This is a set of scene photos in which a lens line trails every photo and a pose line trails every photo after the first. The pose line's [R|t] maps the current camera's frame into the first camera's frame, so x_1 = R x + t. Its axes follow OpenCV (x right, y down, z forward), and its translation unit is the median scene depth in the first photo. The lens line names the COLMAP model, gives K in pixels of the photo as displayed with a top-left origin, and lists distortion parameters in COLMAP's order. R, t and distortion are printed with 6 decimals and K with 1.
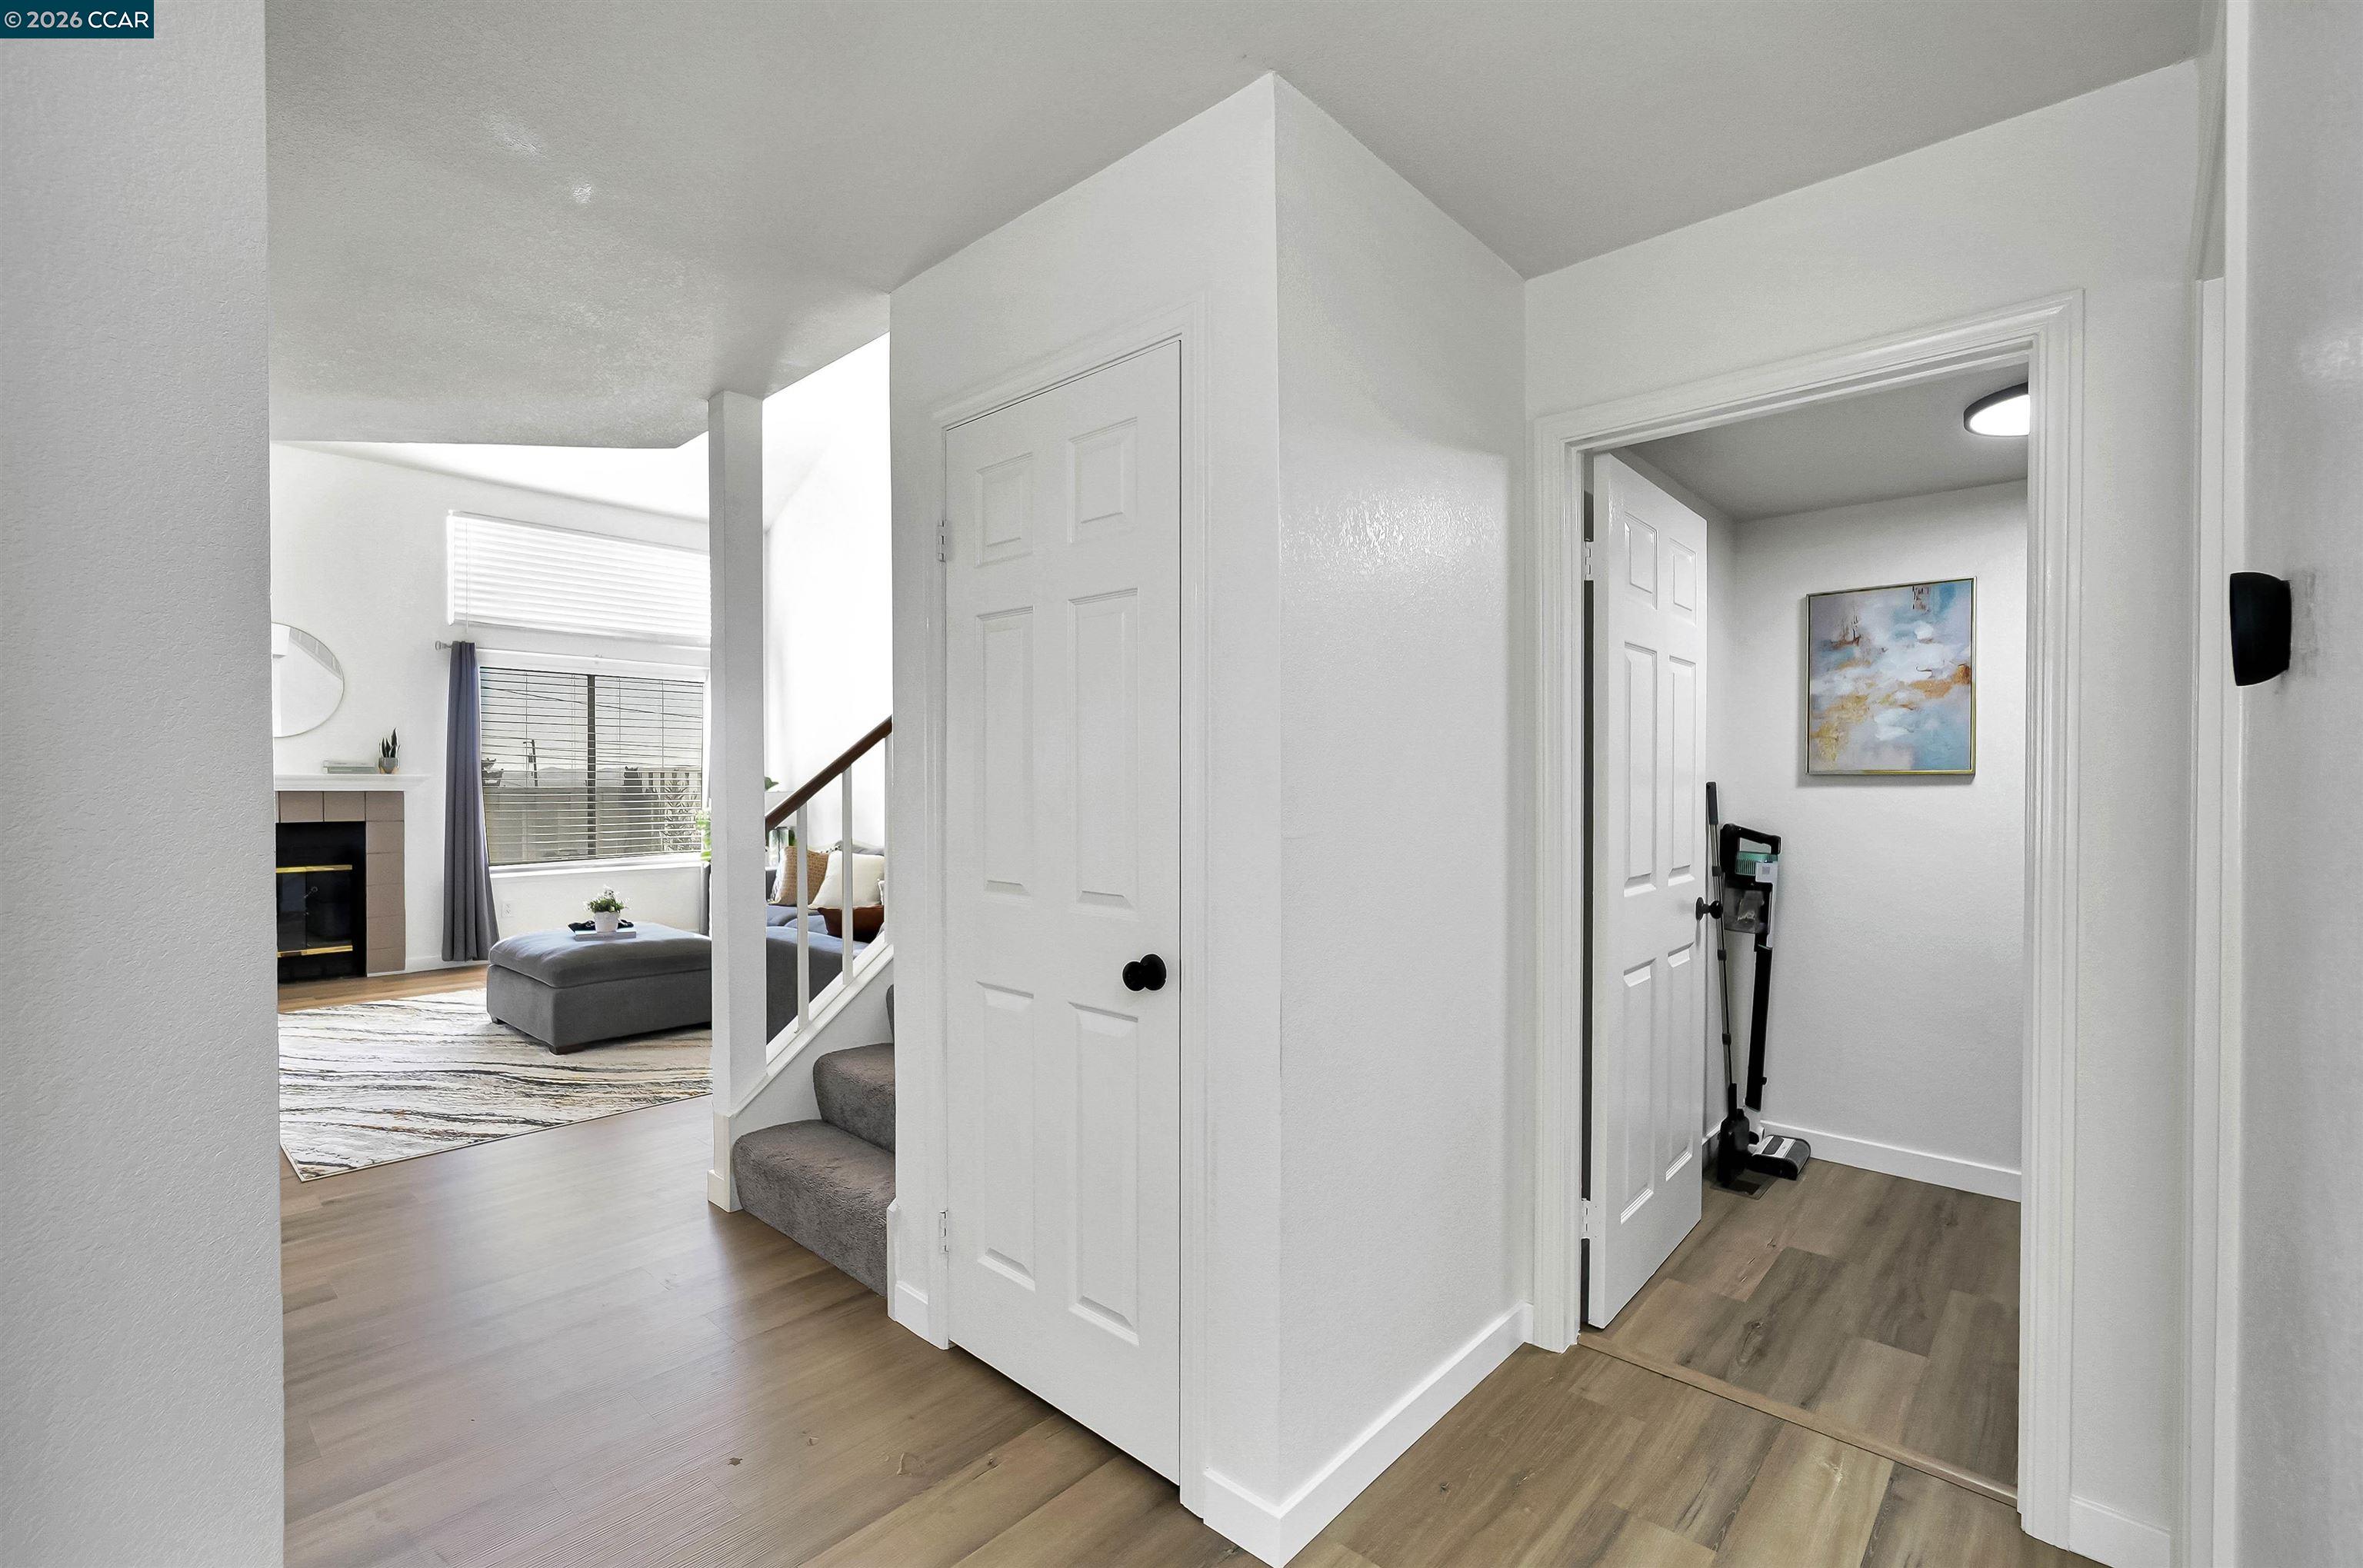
lens RADIAL K [[1032.2, 0, 1168.5], [0, 1032.2, 794.8], [0, 0, 1]] dist [-0.004244, 0.001827]
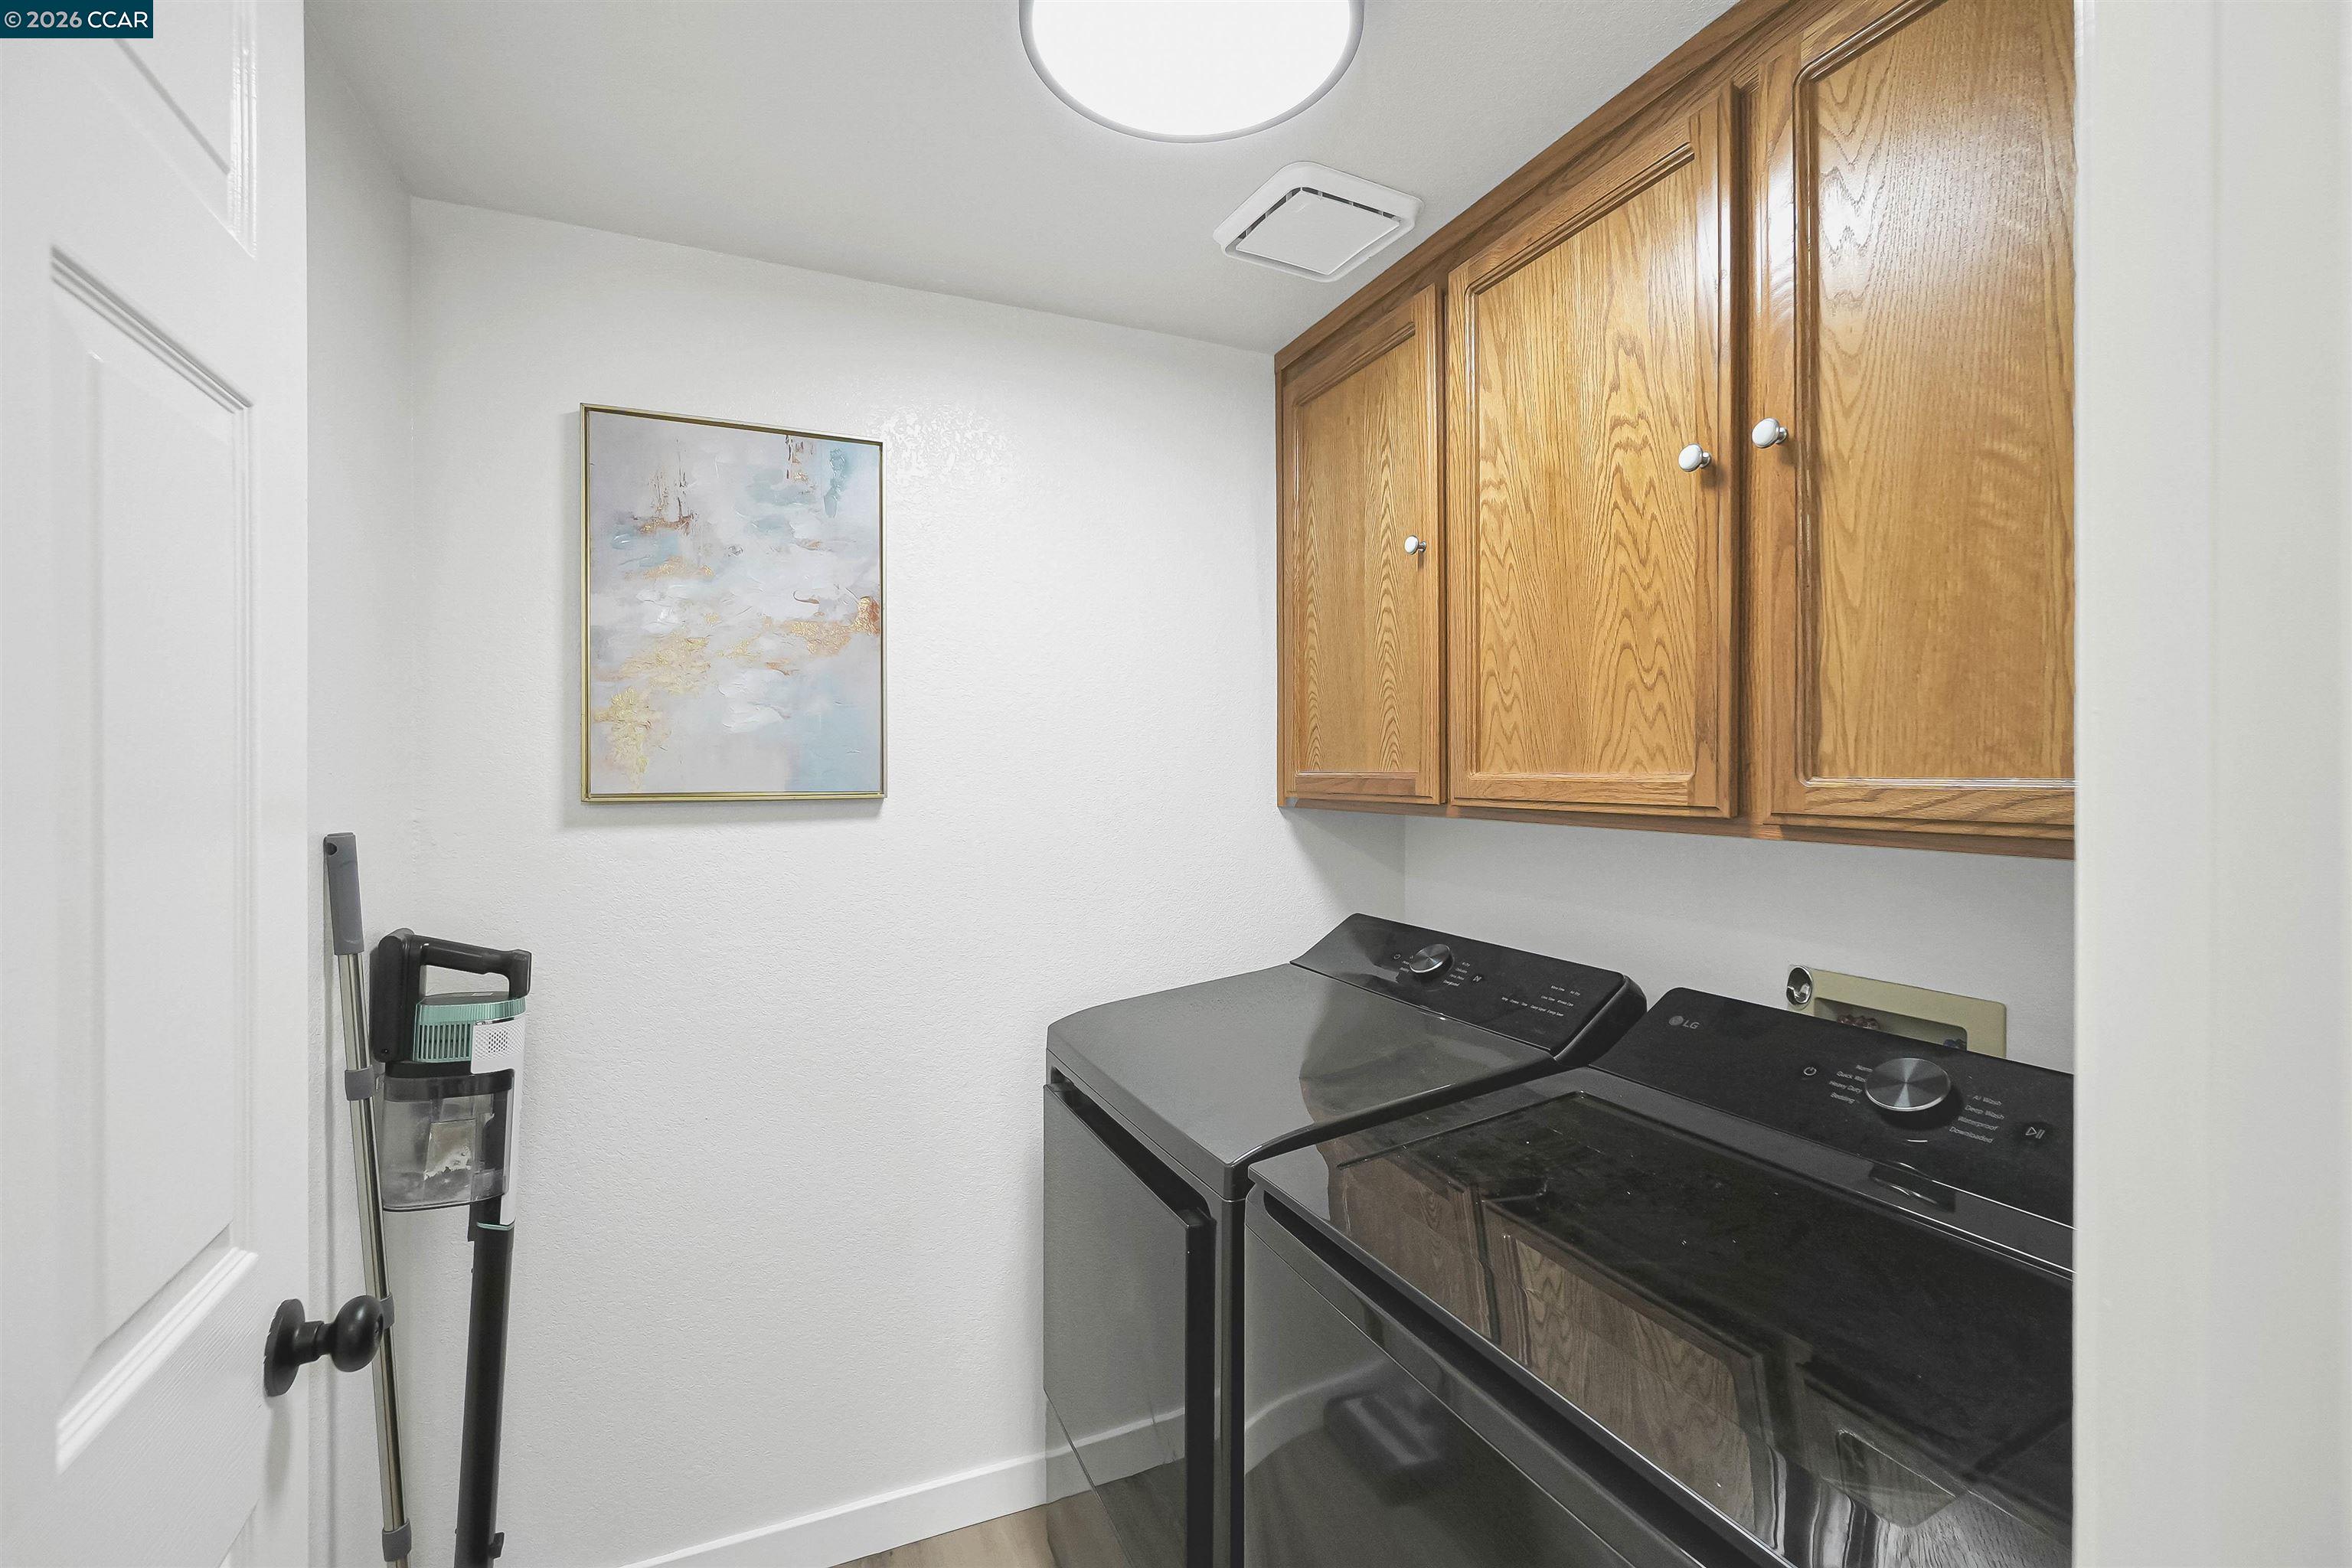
lens RADIAL K [[1027.5, 0, 1192.4], [0, 1027.5, 769.5], [0, 0, 1]] dist [-0.004244, 0.001827]
pose [[0.391080, 0.001883, 0.920355, 0.316836], [0.022915, 0.999668, -0.011782, -0.023343], [-0.920071, 0.025697, 0.390907, 0.592158]]
